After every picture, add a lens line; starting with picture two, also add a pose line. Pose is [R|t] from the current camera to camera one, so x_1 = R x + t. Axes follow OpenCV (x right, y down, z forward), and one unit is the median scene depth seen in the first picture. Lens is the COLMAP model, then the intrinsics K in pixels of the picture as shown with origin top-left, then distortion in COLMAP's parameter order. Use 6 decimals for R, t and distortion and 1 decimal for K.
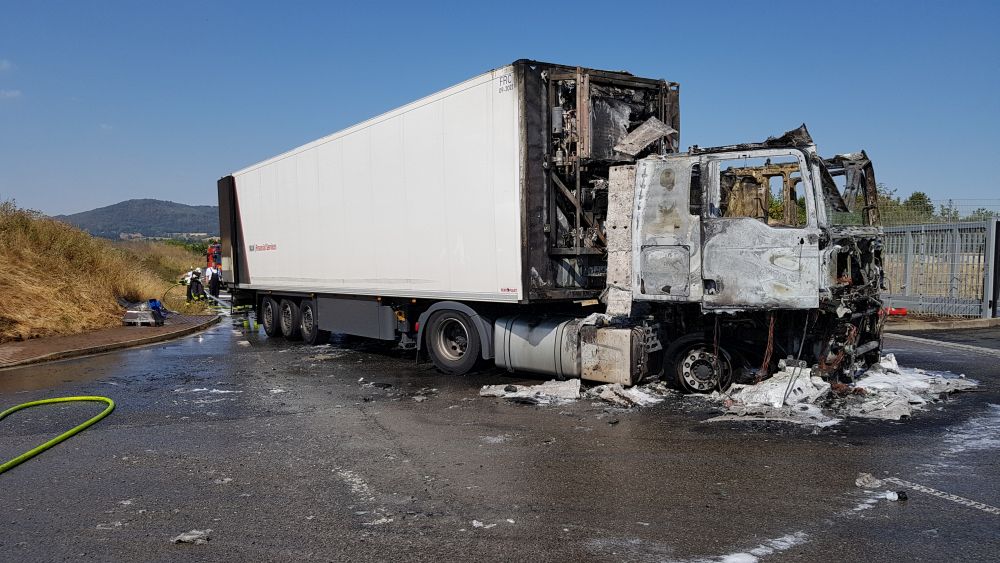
lens RADIAL K [[769.5, 0, 506.0], [0, 769.5, 286.3], [0, 0, 1]] dist [-0.001978, -0.003139]
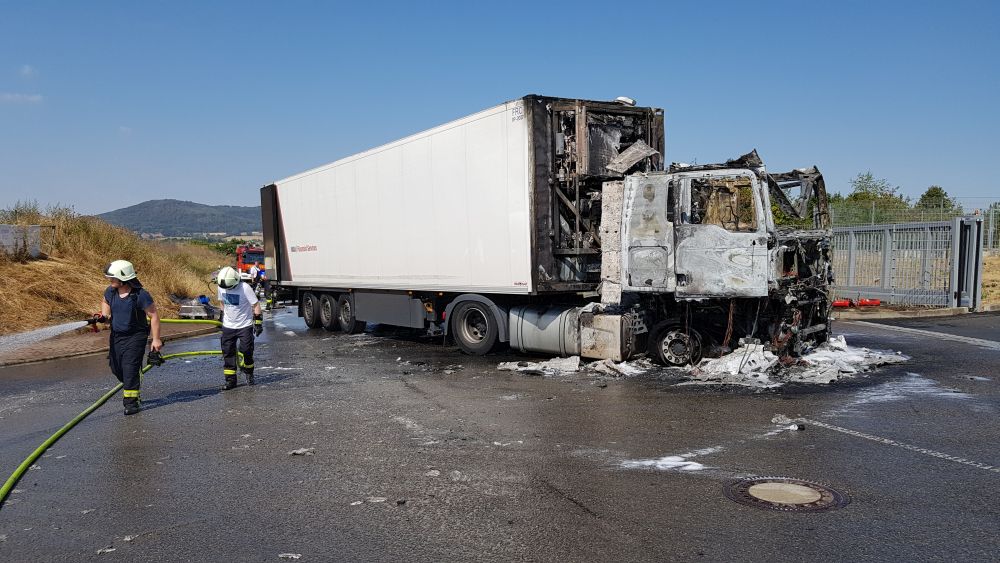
lens RADIAL K [[769.5, 0, 506.0], [0, 769.5, 286.3], [0, 0, 1]] dist [-0.001978, -0.003139]
pose [[0.999769, -0.005893, -0.020650, 0.005353], [0.005970, 0.999976, 0.003644, 0.004403], [0.020628, -0.003766, 0.999780, -0.220677]]
